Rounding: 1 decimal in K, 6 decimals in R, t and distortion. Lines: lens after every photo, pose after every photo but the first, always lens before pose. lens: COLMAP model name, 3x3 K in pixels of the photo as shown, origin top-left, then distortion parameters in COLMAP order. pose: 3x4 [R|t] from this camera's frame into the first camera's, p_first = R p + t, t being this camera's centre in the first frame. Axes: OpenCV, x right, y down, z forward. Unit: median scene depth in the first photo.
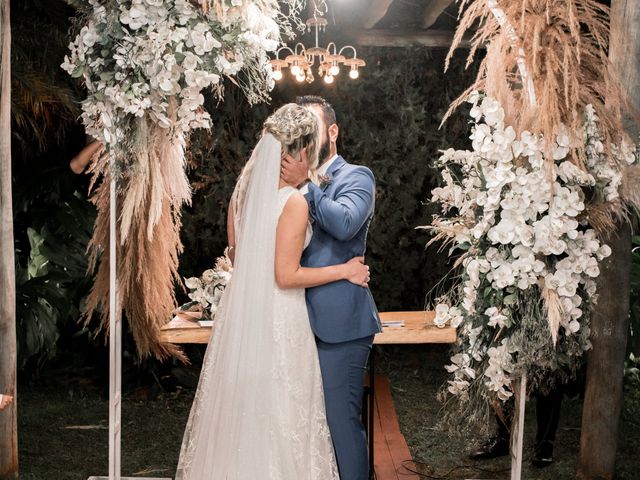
lens RADIAL K [[864.4, 0, 297.3], [0, 864.4, 242.3], [0, 0, 1]] dist [-0.039596, -0.059662]
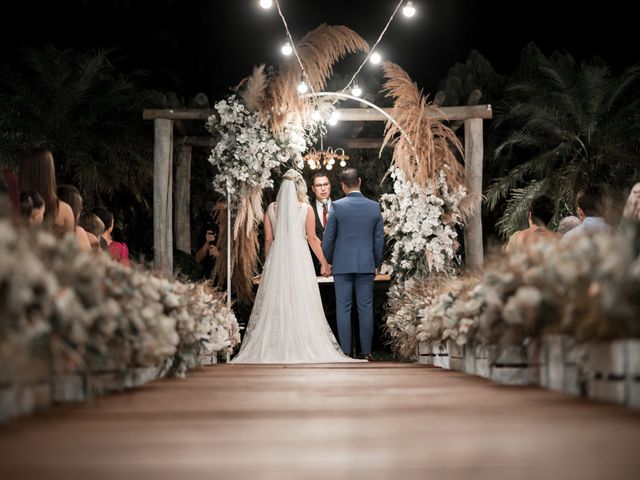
lens RADIAL K [[2338.0, 0, 320.0], [0, 2338.0, 240.0], [0, 0, 1]] dist [0.097725, 0.265937]
pose [[0.999416, -0.025544, 0.022708, -0.127612], [0.029348, 0.981890, -0.187167, 1.147339], [-0.017516, 0.187724, 0.982066, -4.941820]]
